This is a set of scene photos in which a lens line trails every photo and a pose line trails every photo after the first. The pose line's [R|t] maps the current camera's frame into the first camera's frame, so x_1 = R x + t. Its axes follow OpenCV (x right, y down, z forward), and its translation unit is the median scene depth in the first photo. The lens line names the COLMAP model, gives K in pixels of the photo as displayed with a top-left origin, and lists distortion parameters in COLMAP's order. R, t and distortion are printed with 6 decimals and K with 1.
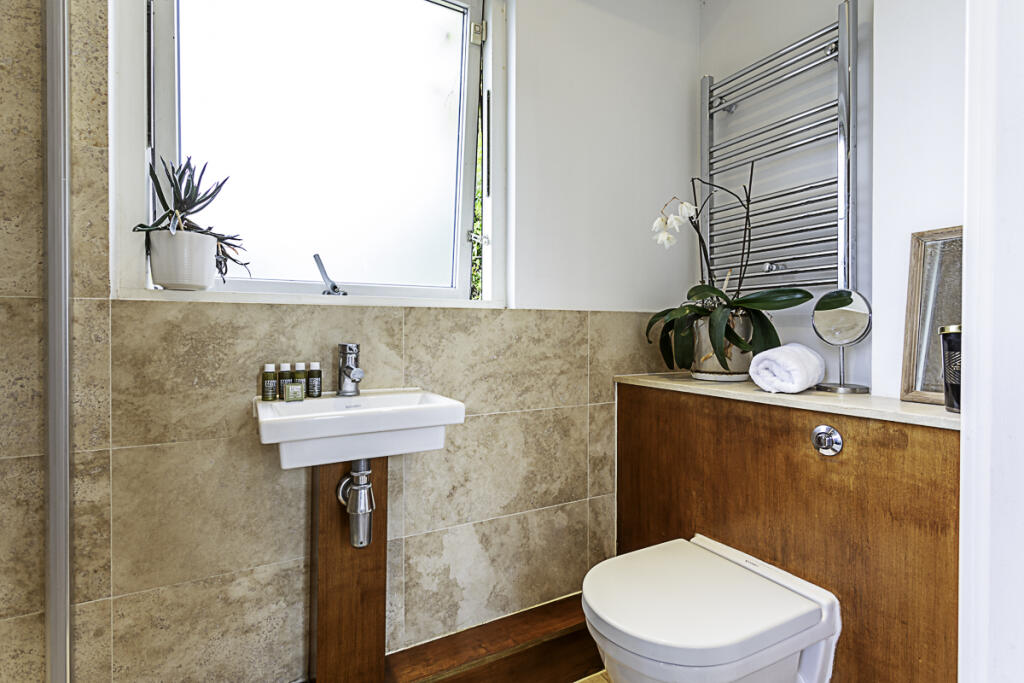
lens RADIAL K [[491.8, 0, 514.2], [0, 491.8, 337.7], [0, 0, 1]] dist [-0.000795, 0.000030]
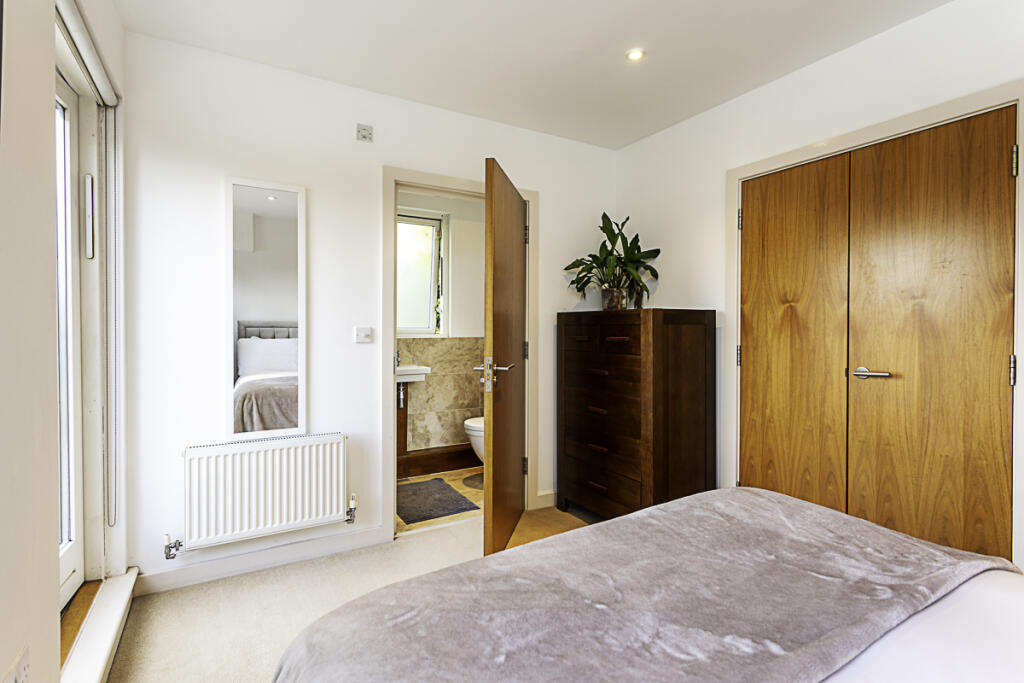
lens RADIAL K [[491.8, 0, 508.1], [0, 491.8, 334.7], [0, 0, 1]] dist [-0.000795, 0.000030]
pose [[0.999887, 0.002030, 0.014912, 0.292187], [-0.002058, 0.999996, 0.001885, -0.081492], [-0.014908, -0.001916, 0.999887, -1.847824]]
